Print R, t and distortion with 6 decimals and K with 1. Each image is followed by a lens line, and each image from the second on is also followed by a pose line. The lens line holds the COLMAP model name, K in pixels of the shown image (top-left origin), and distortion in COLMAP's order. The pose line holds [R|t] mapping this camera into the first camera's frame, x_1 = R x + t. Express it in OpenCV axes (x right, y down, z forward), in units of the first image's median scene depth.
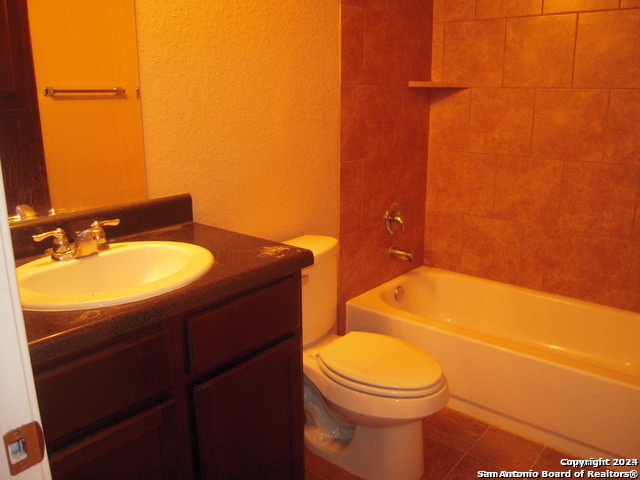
lens RADIAL K [[528.5, 0, 320.1], [0, 528.5, 232.7], [0, 0, 1]] dist [-0.124820, 0.069690]
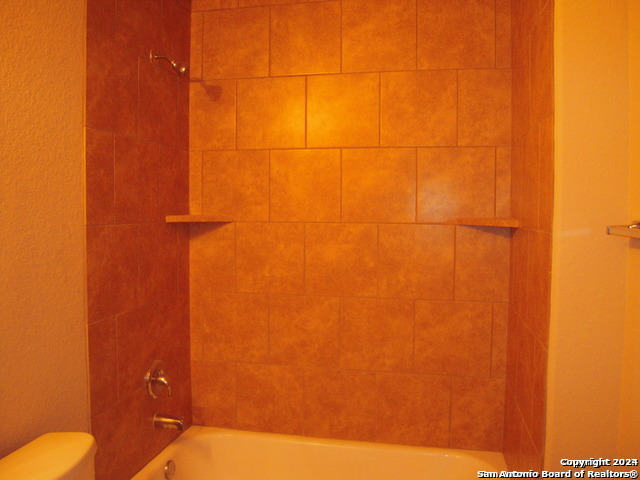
lens RADIAL K [[528.5, 0, 320.1], [0, 528.5, 232.7], [0, 0, 1]] dist [-0.124820, 0.069690]
pose [[0.878861, -0.013053, 0.476900, -0.019095], [0.111307, 0.977649, -0.178365, -0.082593], [-0.463912, 0.209840, 0.860670, 0.146816]]
